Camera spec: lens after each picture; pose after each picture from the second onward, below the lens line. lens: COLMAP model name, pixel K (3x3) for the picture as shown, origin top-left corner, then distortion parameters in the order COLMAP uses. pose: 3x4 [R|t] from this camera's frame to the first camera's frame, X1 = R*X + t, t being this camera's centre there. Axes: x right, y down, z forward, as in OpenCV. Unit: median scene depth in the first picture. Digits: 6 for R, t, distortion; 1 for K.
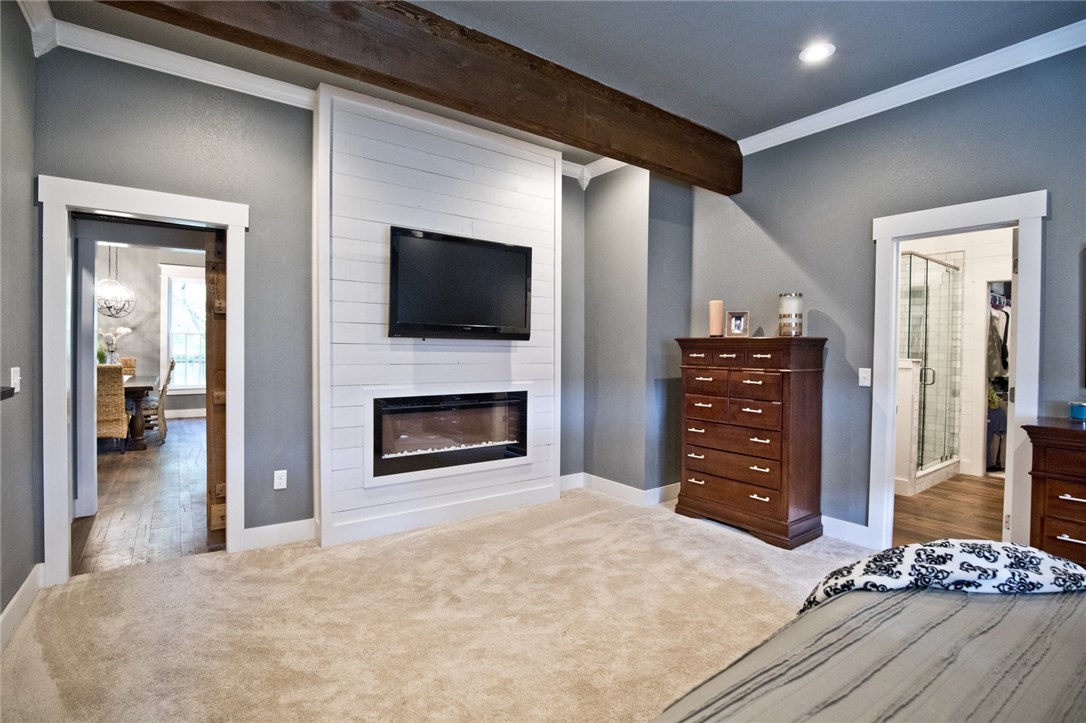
lens RADIAL K [[498.5, 0, 544.1], [0, 498.5, 356.1], [0, 0, 1]] dist [-0.031460, 0.000366]
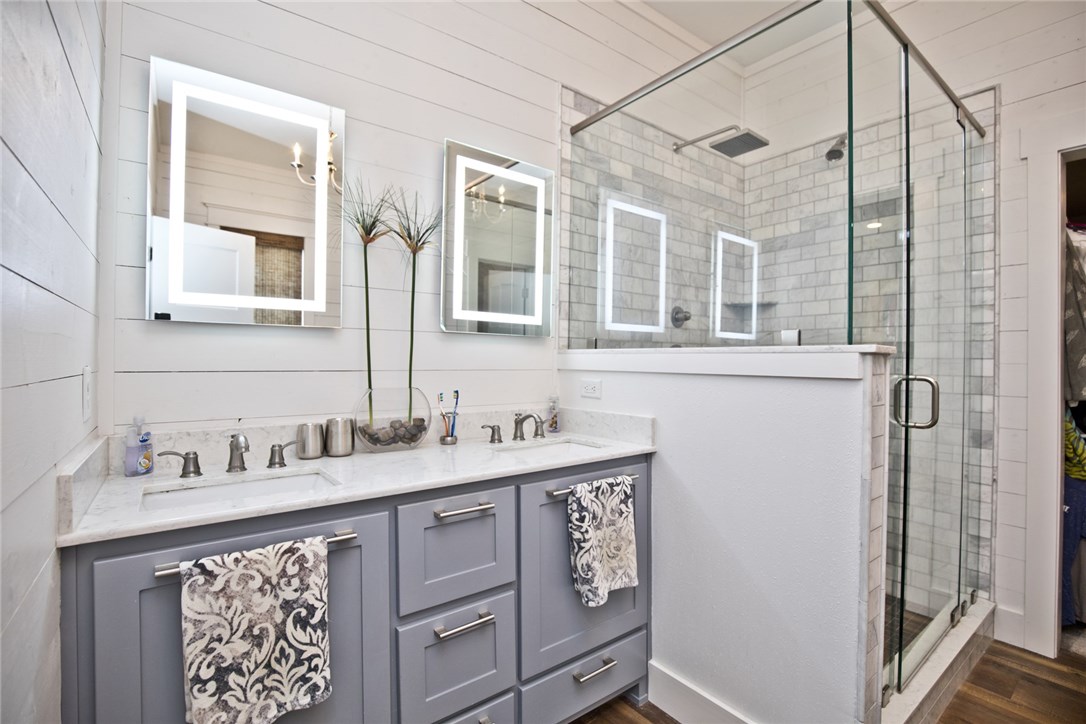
lens RADIAL K [[498.5, 0, 539.6], [0, 498.5, 360.4], [0, 0, 1]] dist [-0.031460, 0.000366]
pose [[0.999853, -0.005233, 0.016332, 0.470881], [0.005437, 0.999907, -0.012486, 0.014214], [-0.016265, 0.012573, 0.999789, 0.602838]]
